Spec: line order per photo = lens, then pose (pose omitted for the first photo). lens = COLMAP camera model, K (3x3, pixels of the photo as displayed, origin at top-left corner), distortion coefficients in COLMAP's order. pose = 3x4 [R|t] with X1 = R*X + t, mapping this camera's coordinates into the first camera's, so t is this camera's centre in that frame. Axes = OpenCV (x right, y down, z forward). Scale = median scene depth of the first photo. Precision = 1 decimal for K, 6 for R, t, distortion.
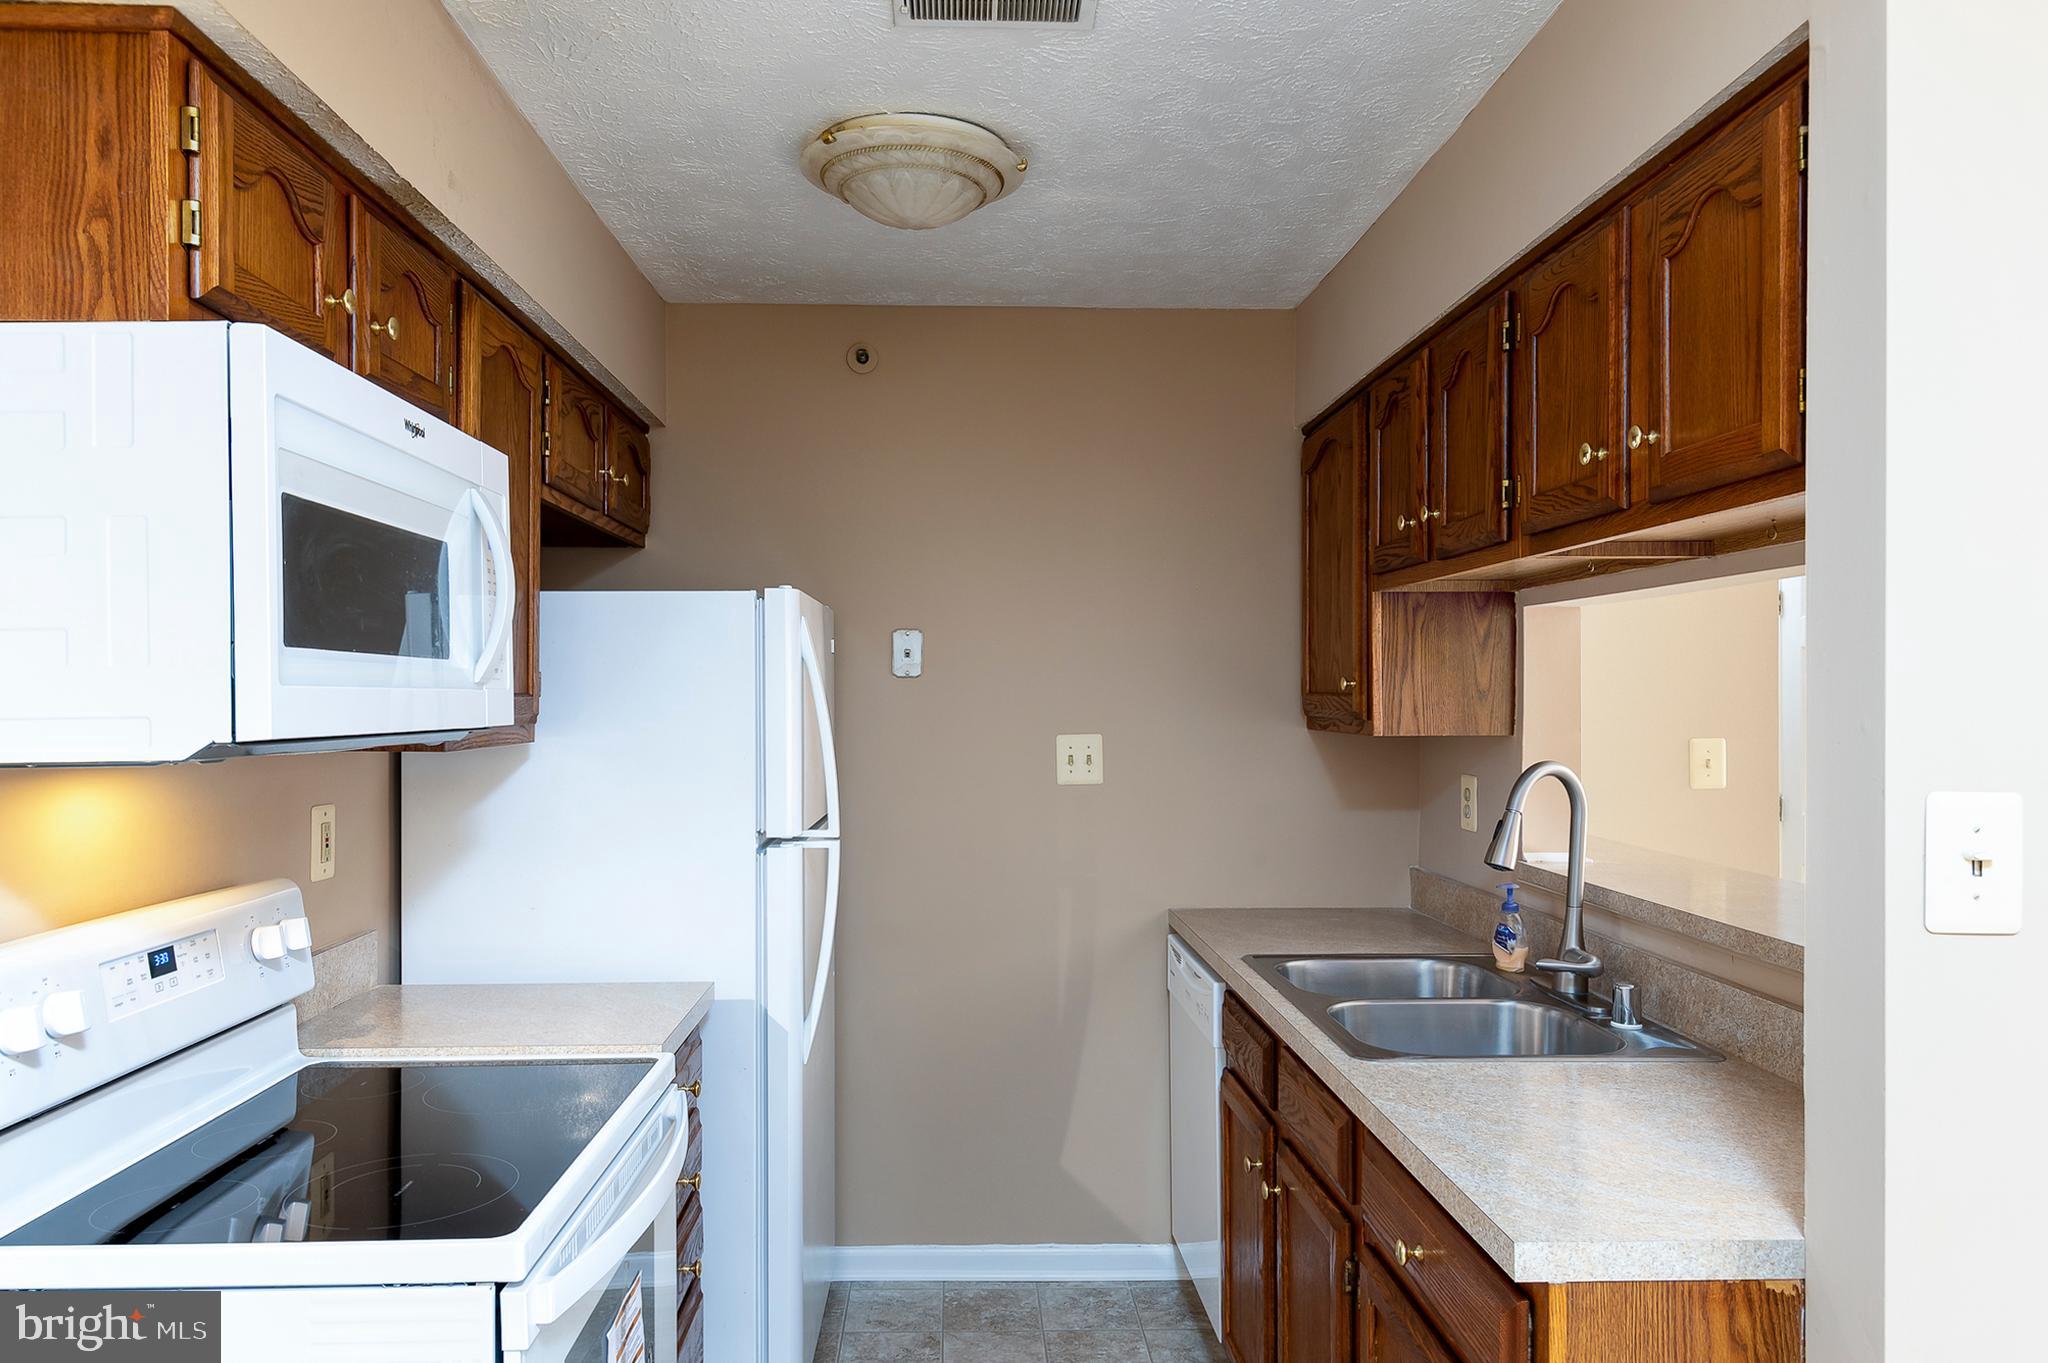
lens RADIAL K [[1386.2, 0, 1024.0], [0, 1386.2, 681.5], [0, 0, 1]] dist [0.005794, -0.002840]
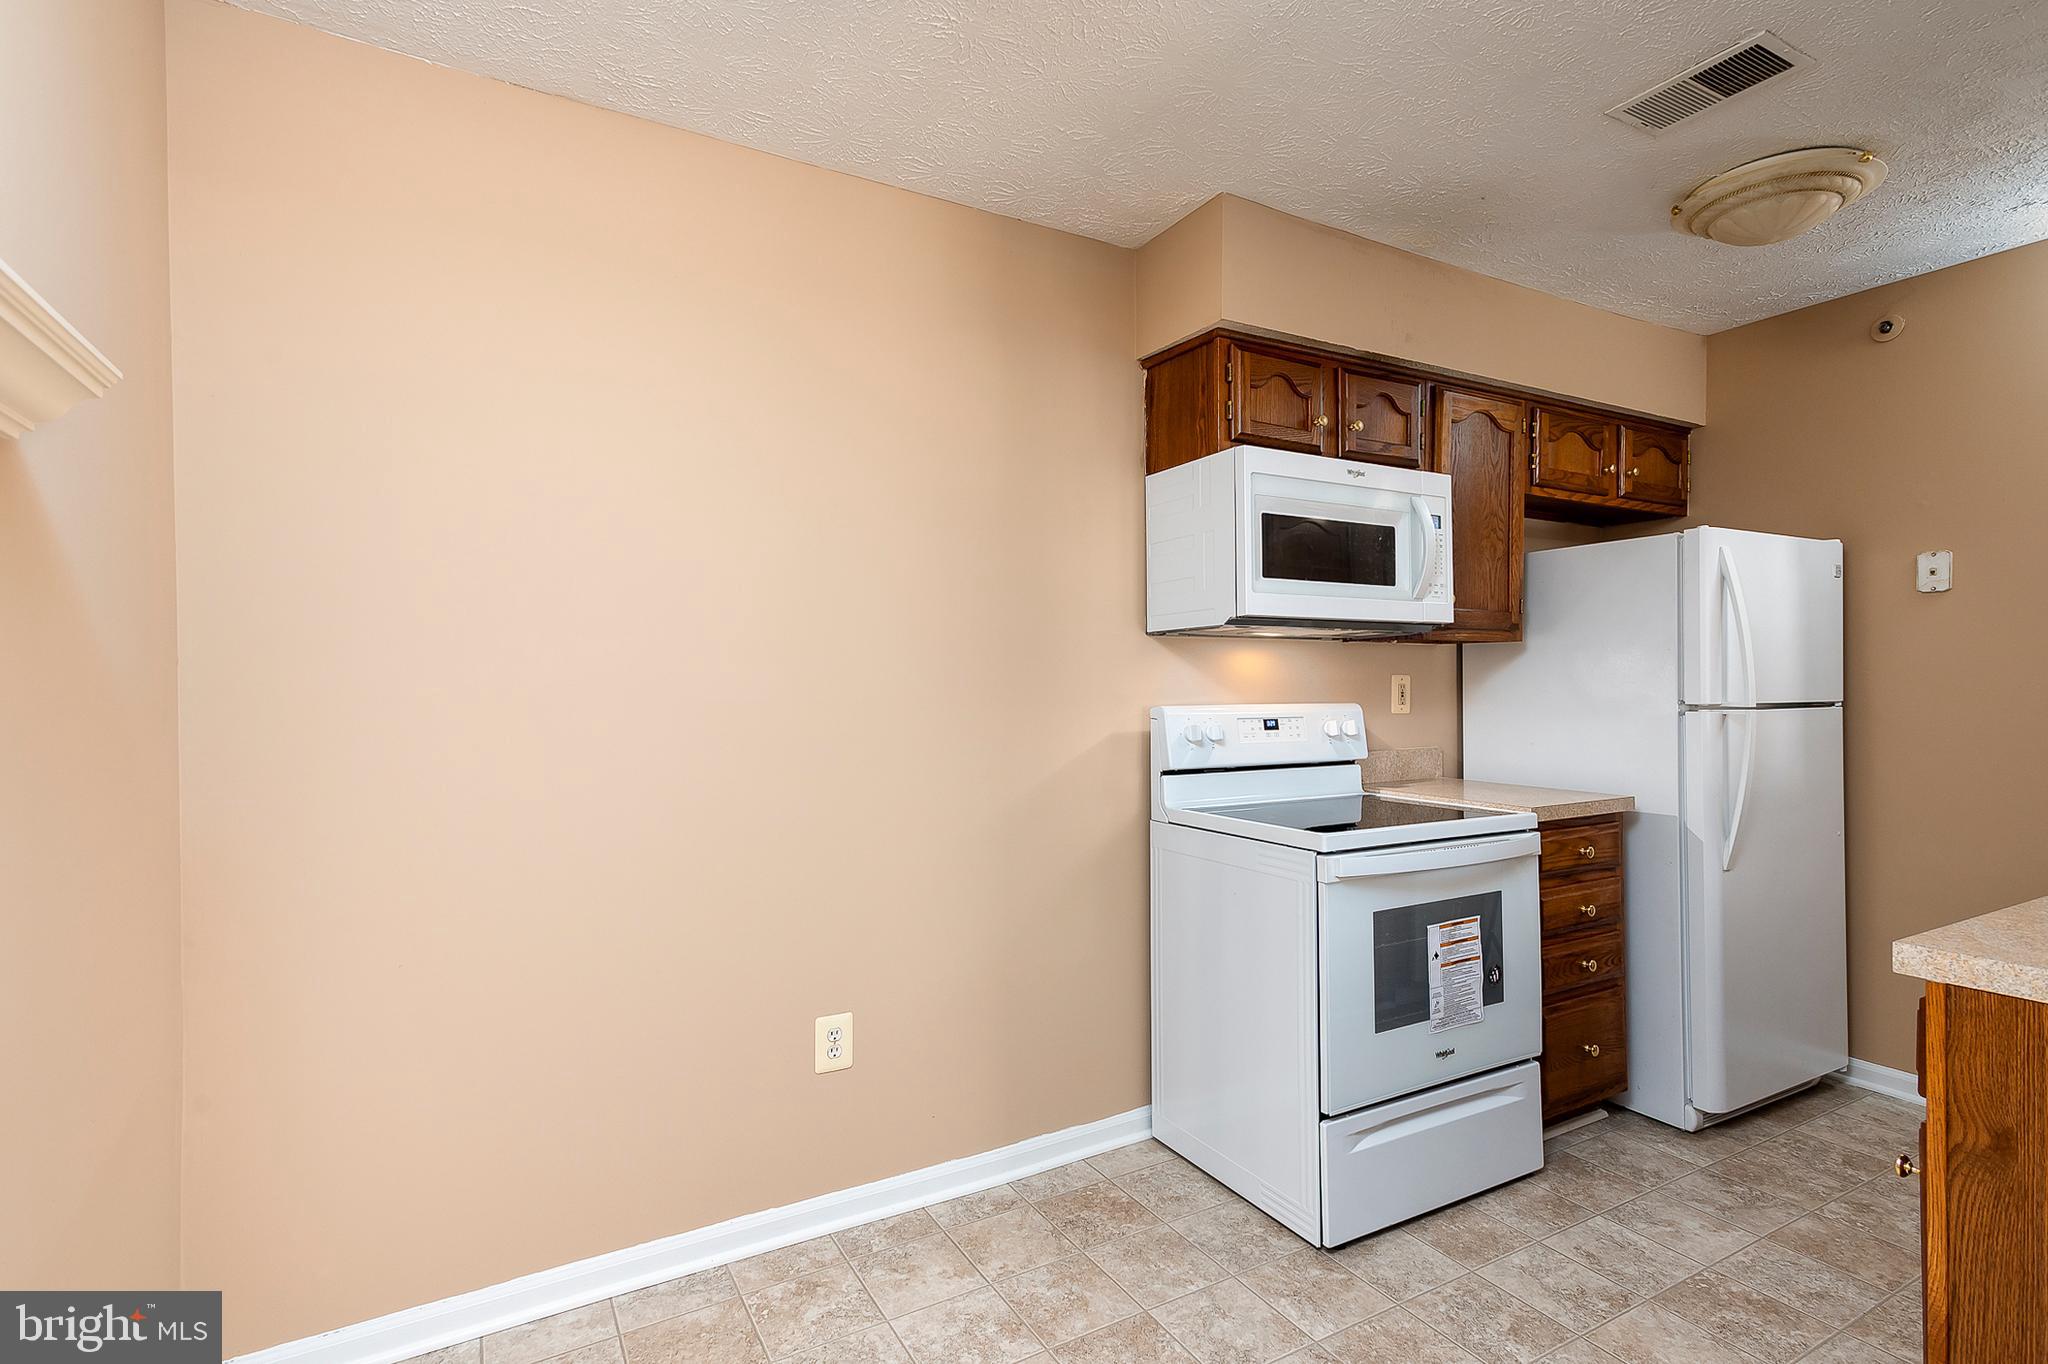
lens RADIAL K [[980.6, 0, 1024.0], [0, 980.6, 682.0], [0, 0, 1]] dist [0.003468, -0.000033]
pose [[0.462910, -0.001613, -0.886404, 0.538124], [0.019686, 0.999770, 0.008461, 0.091871], [0.886187, -0.021367, 0.462835, -0.101169]]
